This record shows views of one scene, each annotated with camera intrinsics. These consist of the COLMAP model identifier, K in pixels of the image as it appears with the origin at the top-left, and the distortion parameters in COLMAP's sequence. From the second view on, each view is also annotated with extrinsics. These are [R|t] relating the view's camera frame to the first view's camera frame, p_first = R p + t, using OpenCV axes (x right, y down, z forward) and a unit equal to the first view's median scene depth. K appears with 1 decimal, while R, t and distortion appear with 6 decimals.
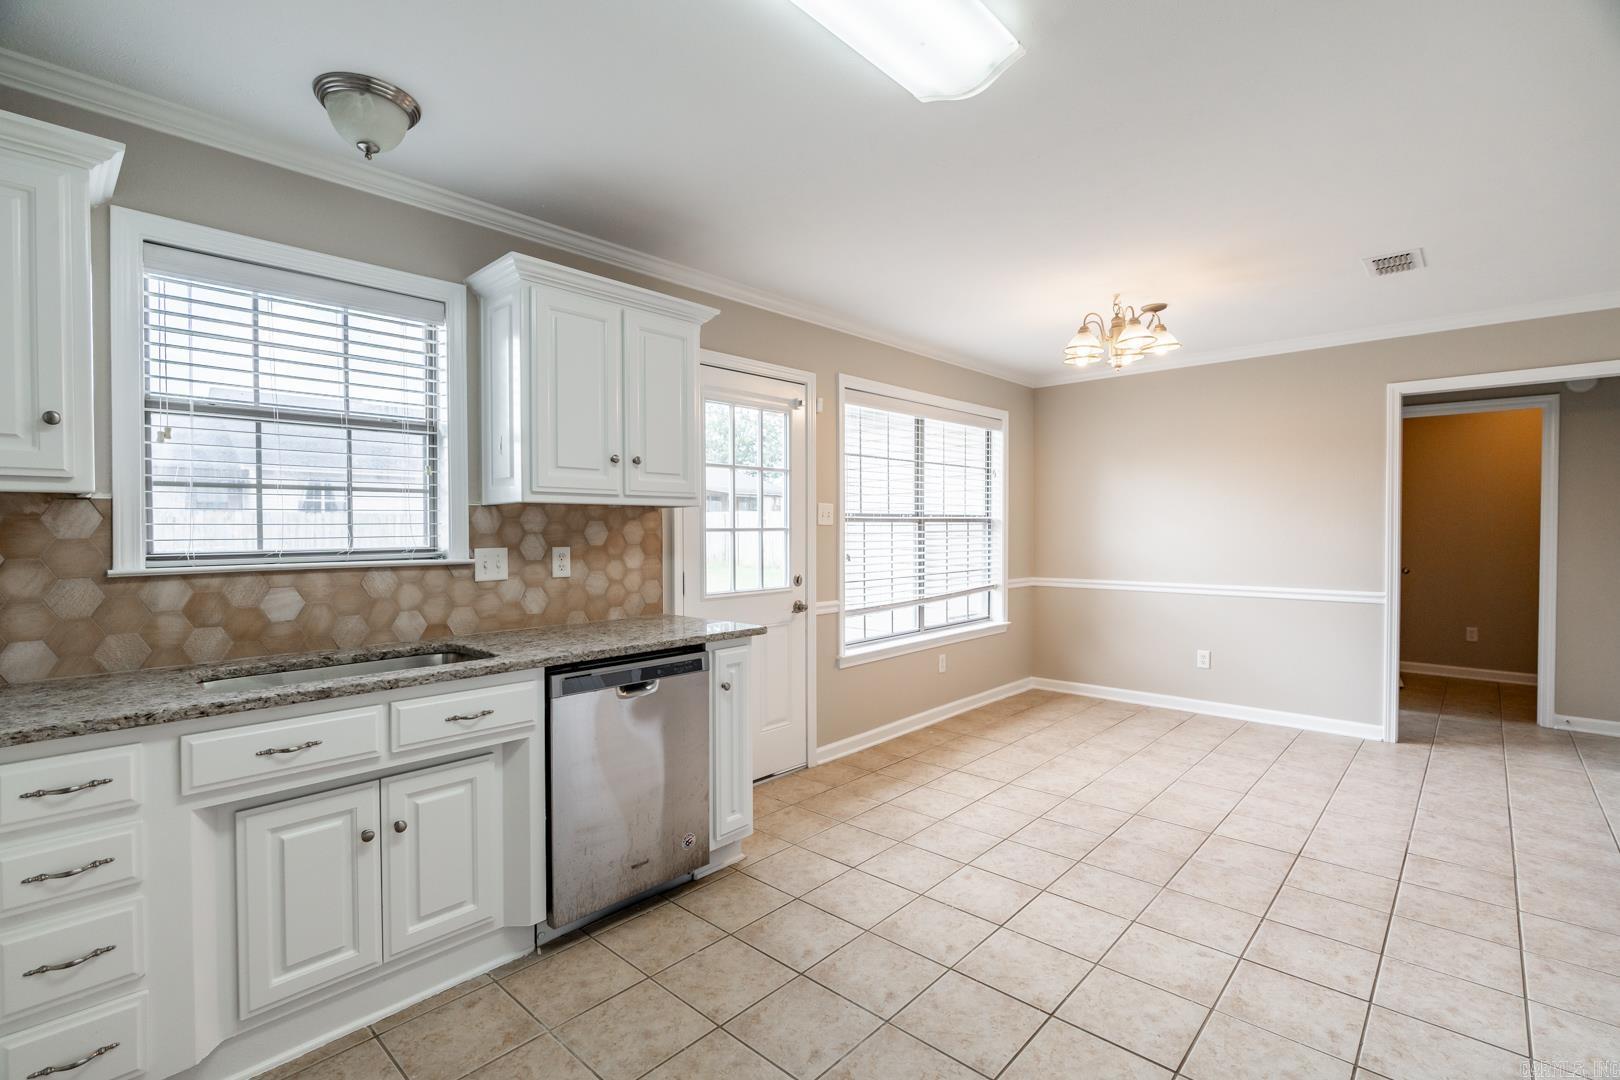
lens RADIAL K [[732.9, 0, 806.5], [0, 732.9, 541.2], [0, 0, 1]] dist [-0.006634, 0.000402]
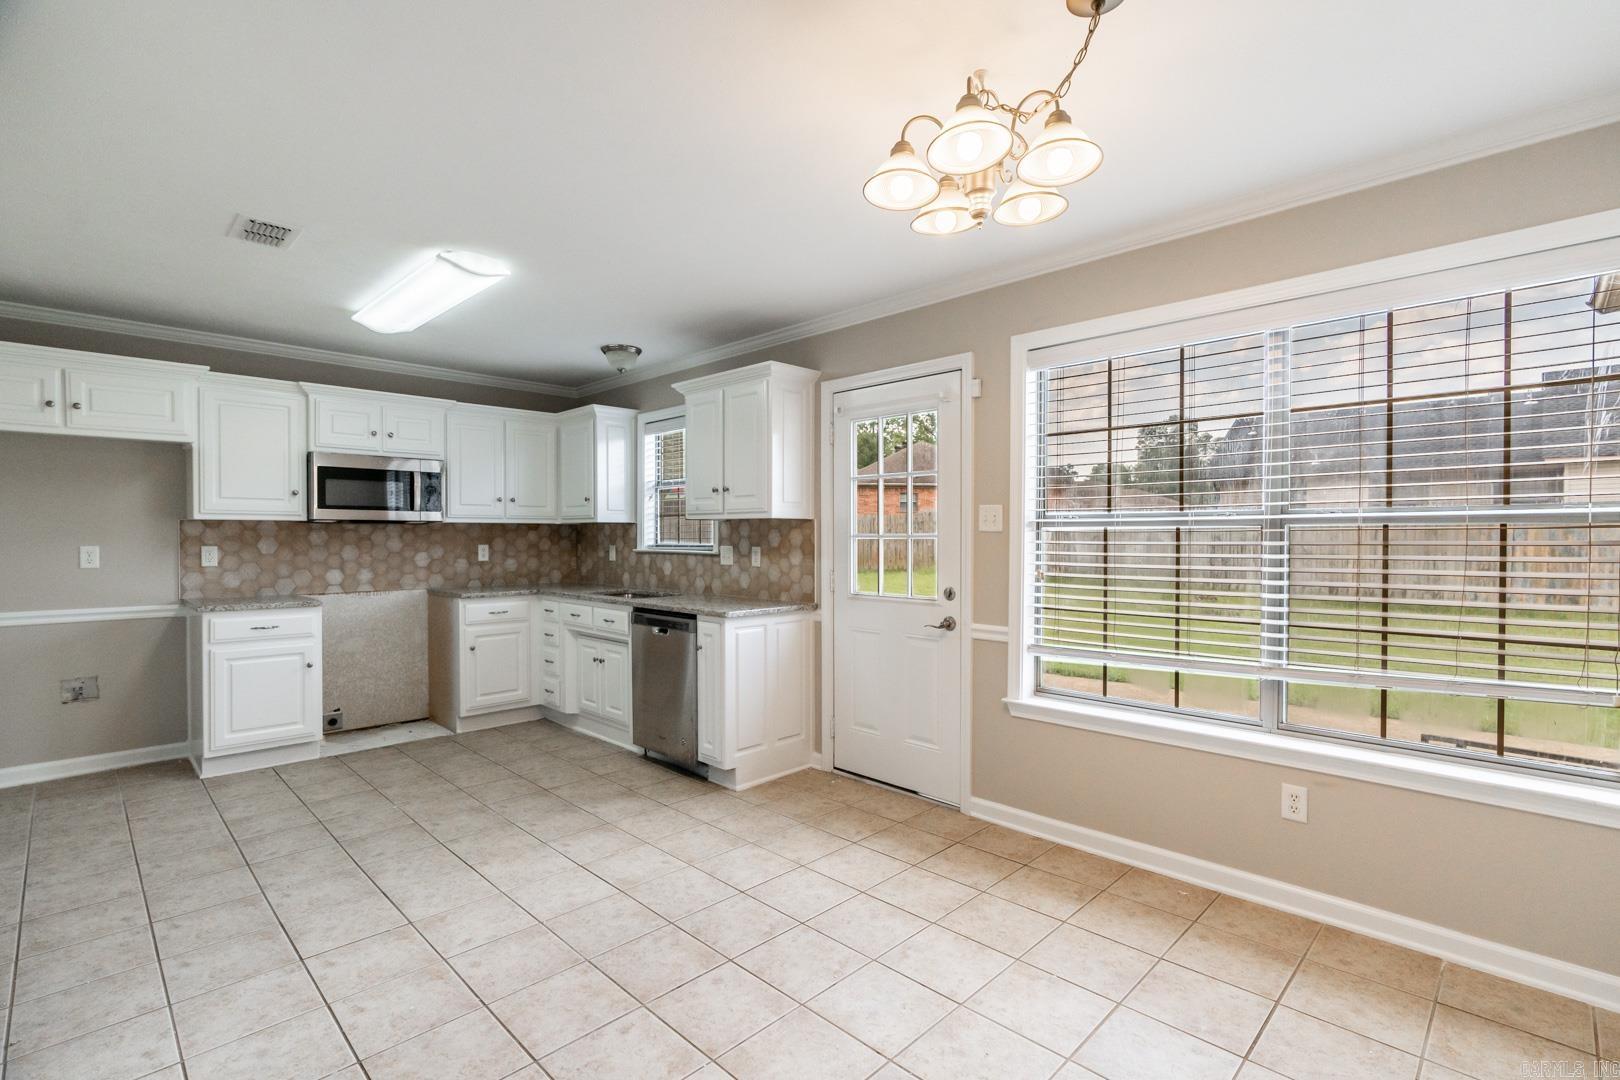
lens RADIAL K [[746.3, 0, 804.7], [0, 746.3, 546.0], [0, 0, 1]] dist [-0.005385, -0.000314]
pose [[-0.037269, 0.021897, -0.999065, 1.203291], [-0.014725, 0.999639, 0.022459, -0.029997], [0.999197, 0.015549, -0.036933, 1.149329]]
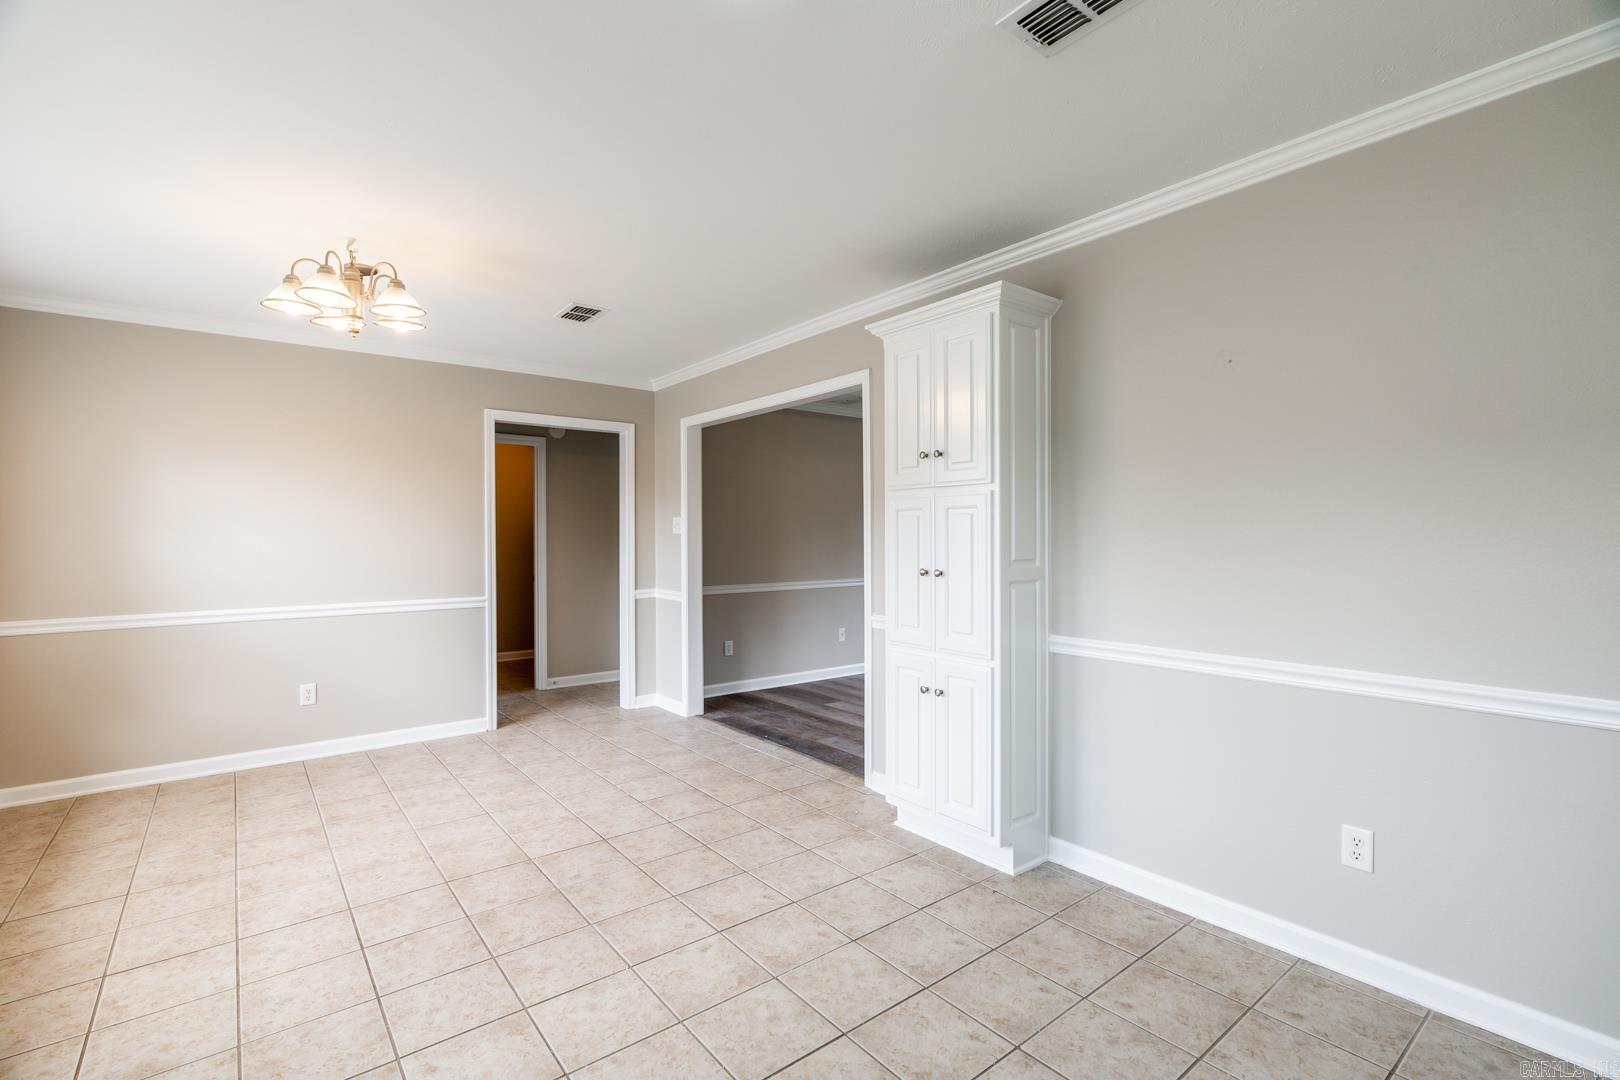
lens RADIAL K [[732.9, 0, 806.5], [0, 732.9, 541.2], [0, 0, 1]] dist [-0.006634, 0.000402]
pose [[0.155341, -0.004489, 0.987851, -0.345035], [0.020112, 0.999797, 0.001380, -0.008188], [-0.987656, 0.019653, 0.155400, 0.516979]]
